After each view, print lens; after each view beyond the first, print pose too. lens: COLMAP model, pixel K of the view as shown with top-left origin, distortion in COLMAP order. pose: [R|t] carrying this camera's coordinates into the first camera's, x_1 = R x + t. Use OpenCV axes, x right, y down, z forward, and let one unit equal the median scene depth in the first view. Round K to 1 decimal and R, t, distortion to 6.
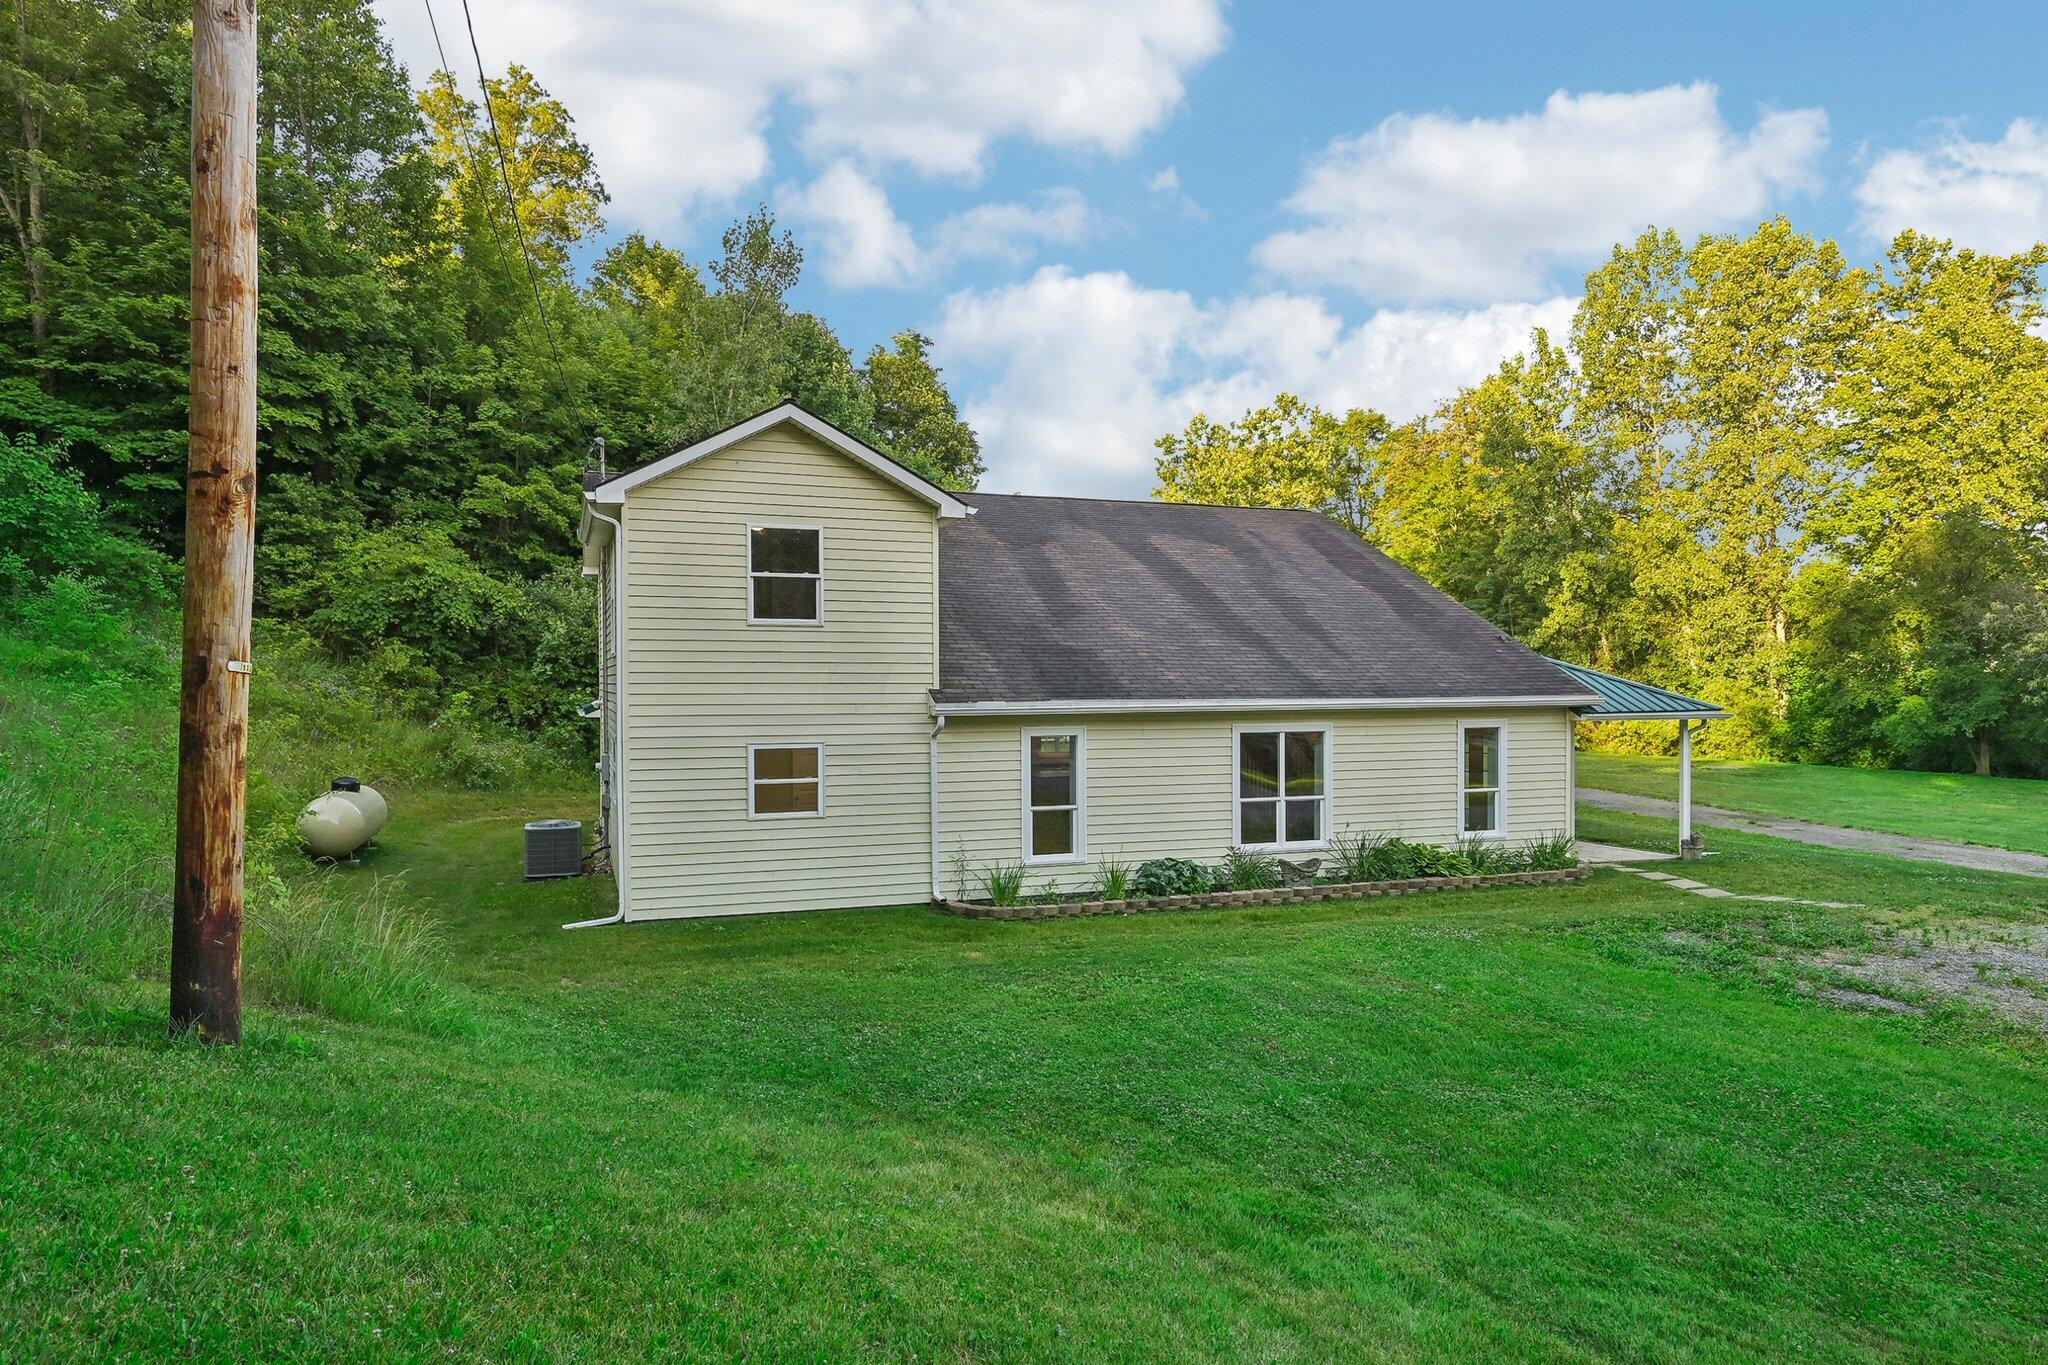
lens RADIAL K [[1263.3, 0, 1007.0], [0, 1263.3, 685.2], [0, 0, 1]] dist [-0.003551, 0.005757]
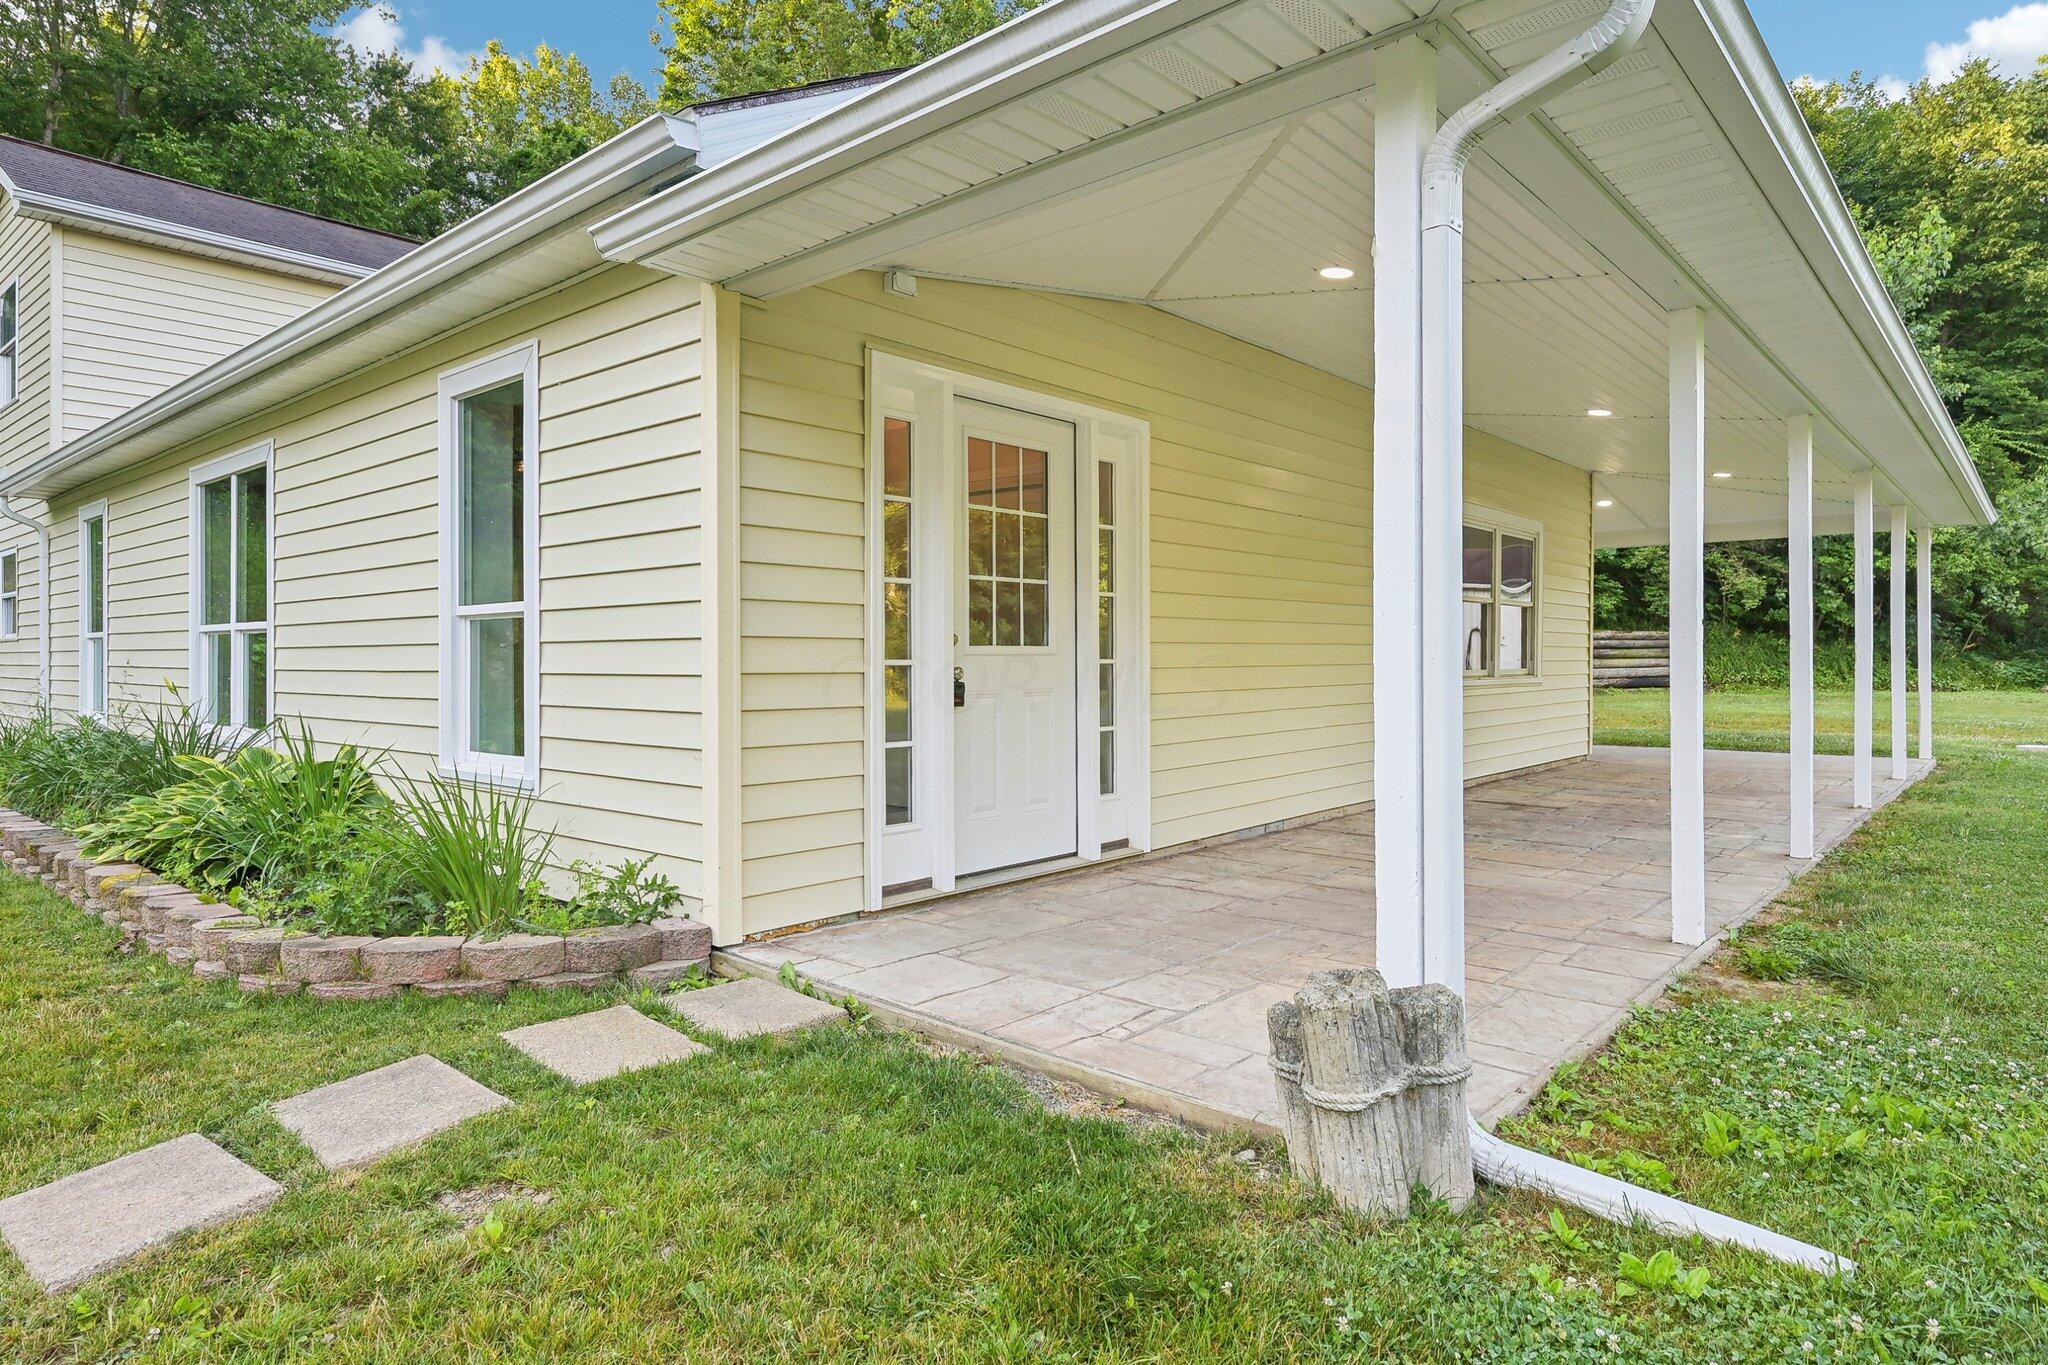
lens RADIAL K [[1155.1, 0, 1017.6], [0, 1155.1, 668.6], [0, 0, 1]] dist [-0.007381, 0.000092]
pose [[0.469093, 0.009992, -0.883092, 0.694032], [-0.000253, 0.999937, 0.011179, 0.099578], [0.883149, -0.005021, 0.469066, 1.049475]]
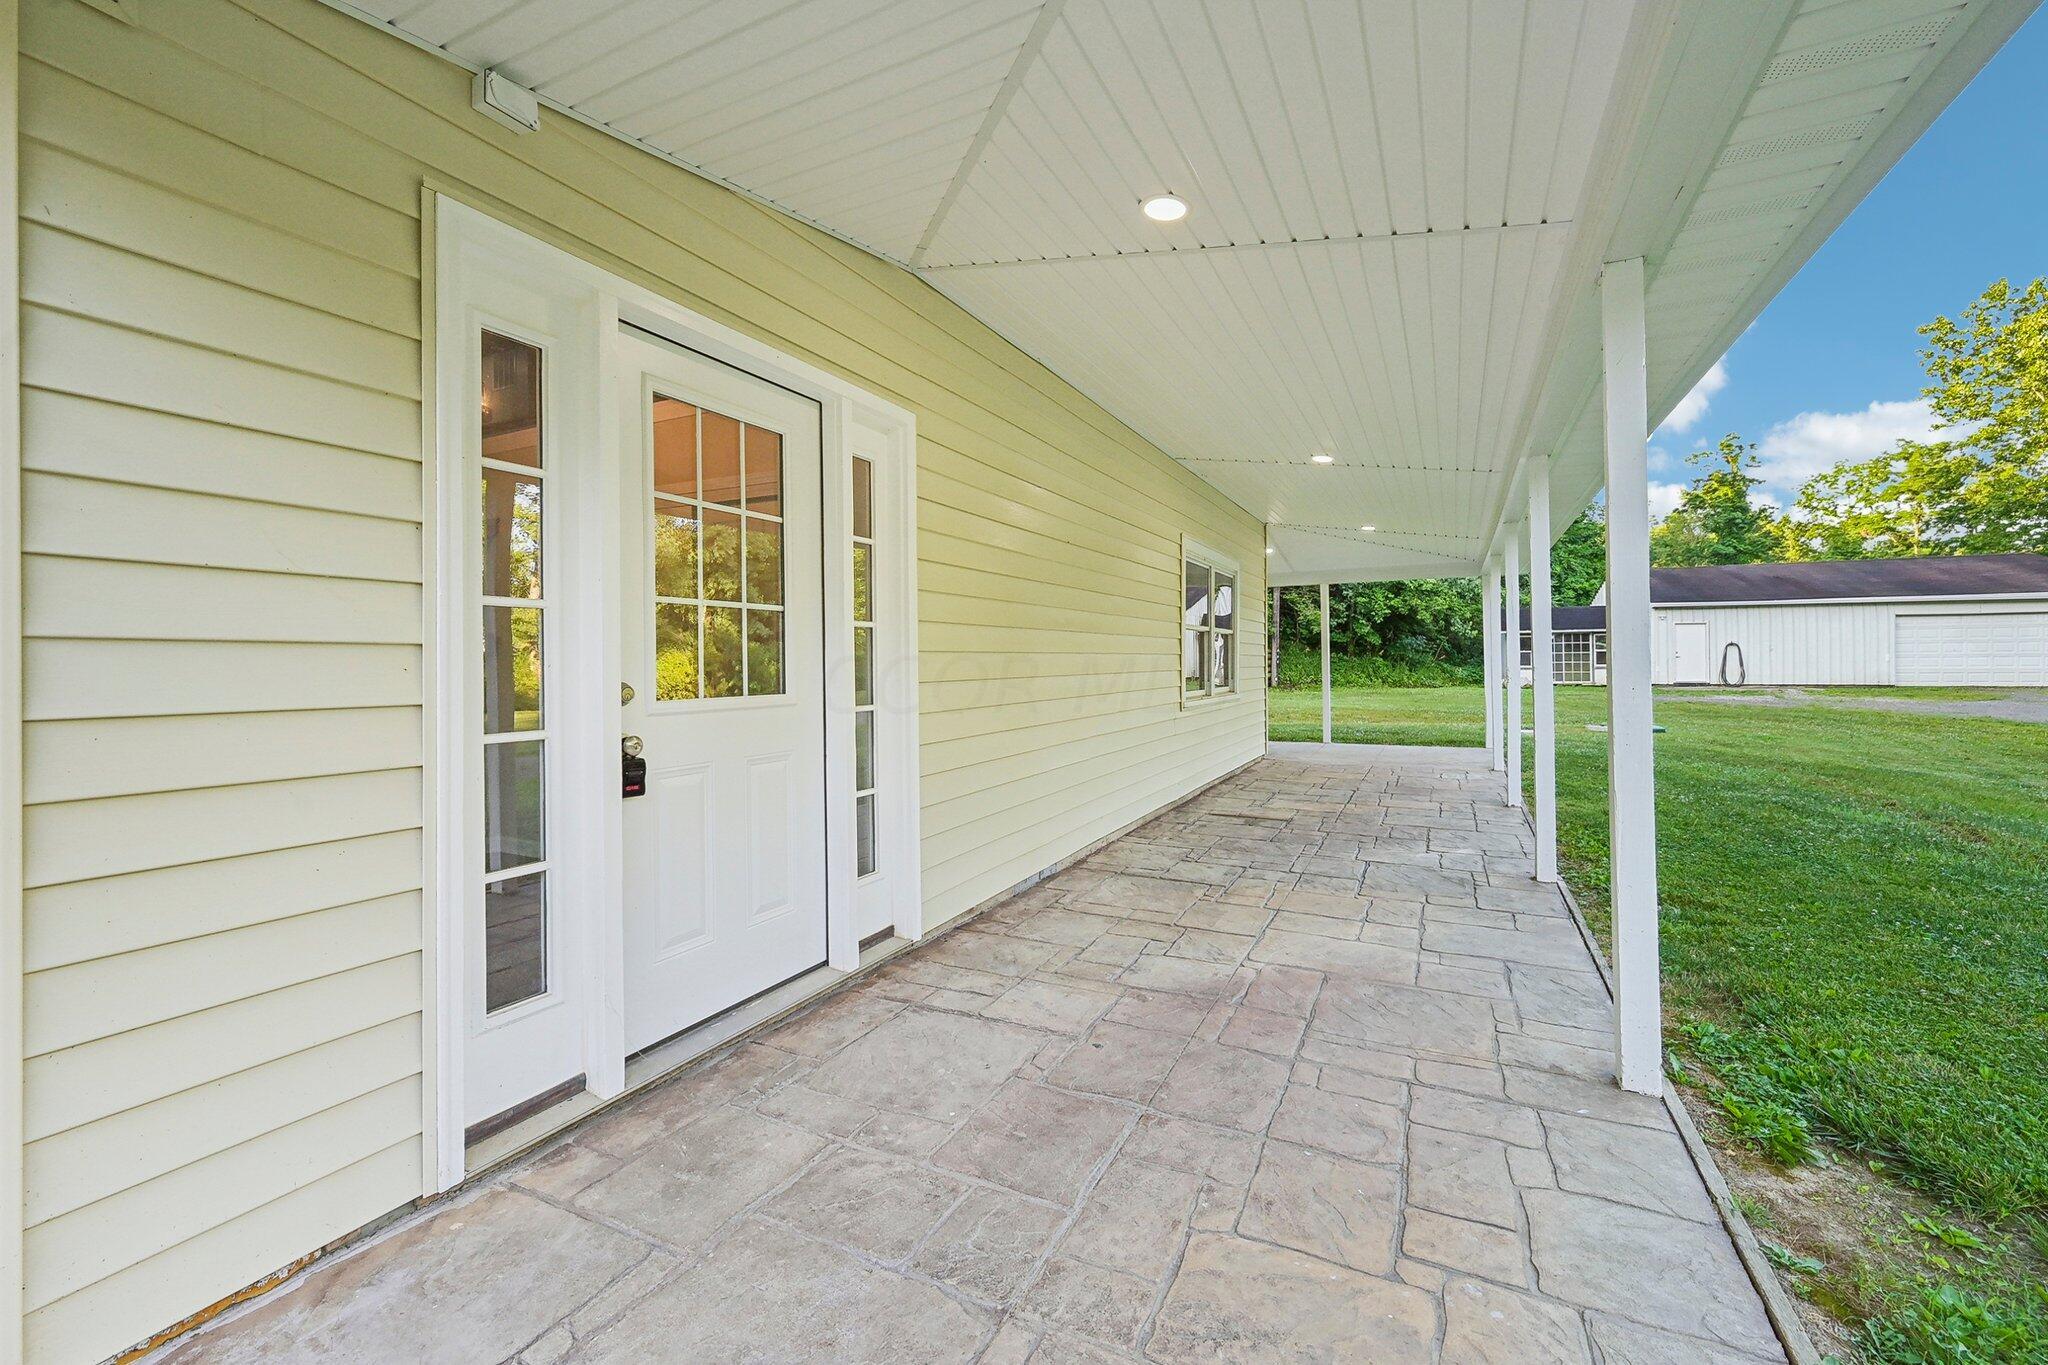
lens RADIAL K [[830.8, 0, 1027.0], [0, 830.8, 670.1], [0, 0, 1]] dist [0.001113, 0.000458]
pose [[0.685779, 0.003481, -0.727801, 0.583441], [0.004971, 0.999943, 0.009467, 0.091472], [0.727793, -0.010110, 0.685723, 1.120194]]
